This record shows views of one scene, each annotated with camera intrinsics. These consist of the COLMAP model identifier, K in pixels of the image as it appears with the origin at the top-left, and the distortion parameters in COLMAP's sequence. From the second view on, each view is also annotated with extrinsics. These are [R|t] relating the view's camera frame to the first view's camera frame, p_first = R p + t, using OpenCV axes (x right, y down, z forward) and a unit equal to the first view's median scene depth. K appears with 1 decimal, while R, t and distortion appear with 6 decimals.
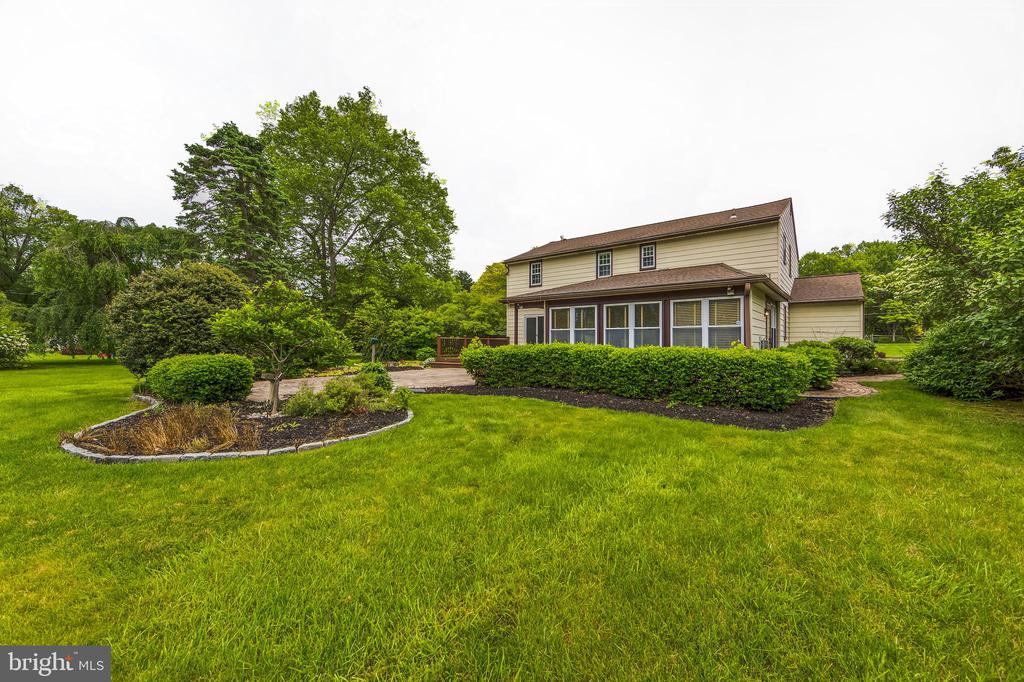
lens RADIAL K [[401.6, 0, 517.3], [0, 401.6, 336.5], [0, 0, 1]] dist [0.001052, -0.000386]
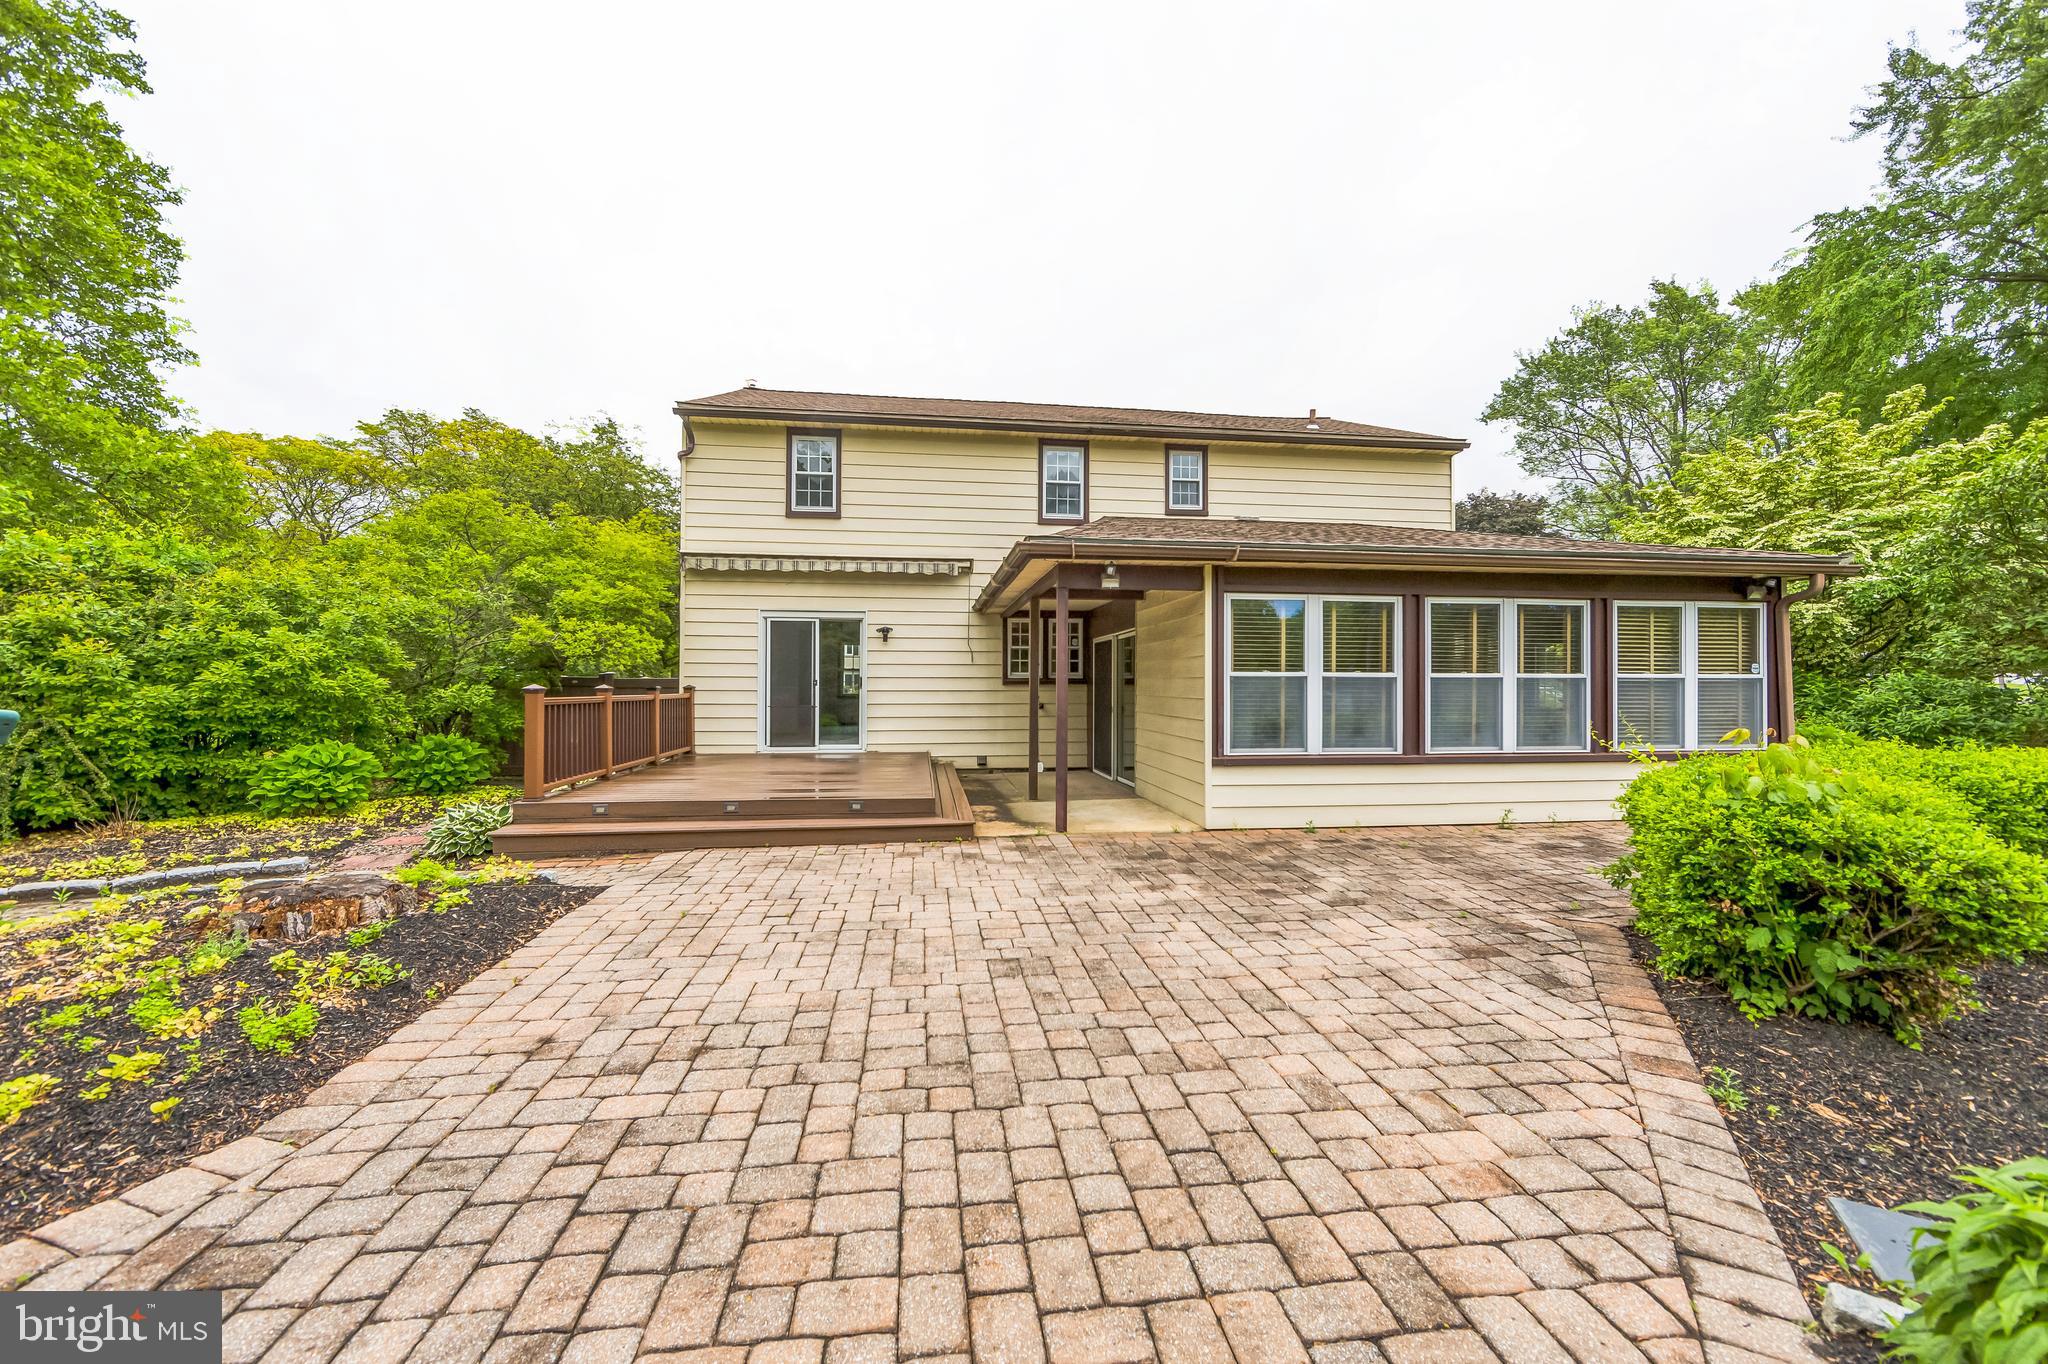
lens RADIAL K [[803.2, 0, 1023.5], [0, 803.2, 681.5], [0, 0, 1]] dist [0.001052, -0.000386]
pose [[0.694448, 0.003969, 0.719532, -0.269782], [-0.011934, 0.999911, 0.006002, -0.009235], [-0.719444, -0.012755, 0.694434, 0.481711]]
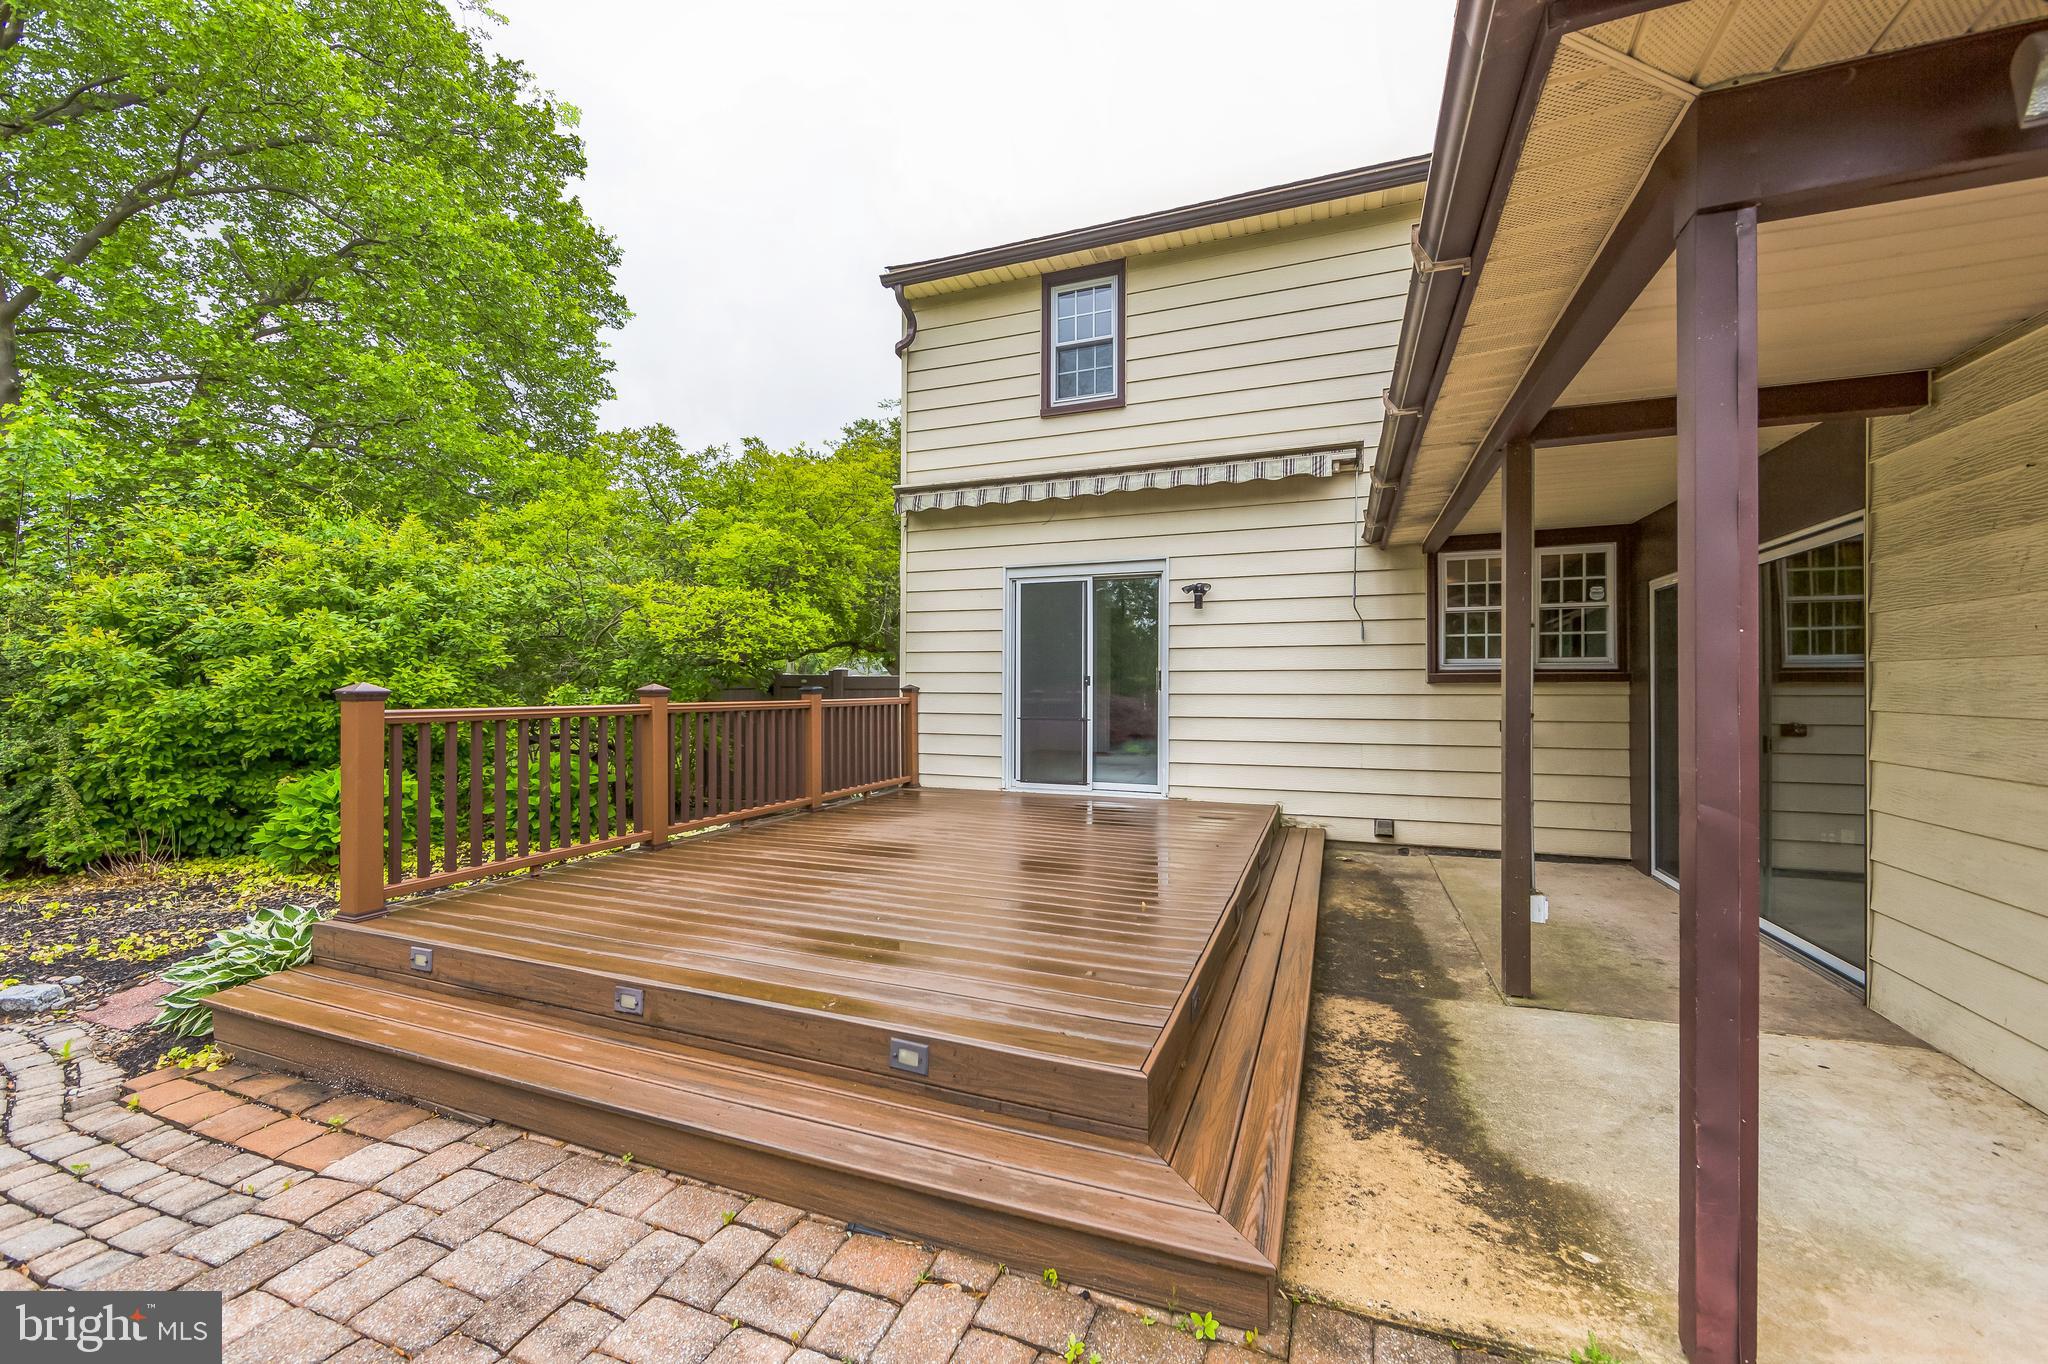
lens RADIAL K [[803.2, 0, 1026.0], [0, 803.2, 678.1], [0, 0, 1]] dist [0.001052, -0.000386]
pose [[0.953908, 0.000294, 0.300098, -0.086886], [-0.002166, 0.999980, 0.005903, -0.006167], [-0.300090, -0.006281, 0.953890, 0.663362]]
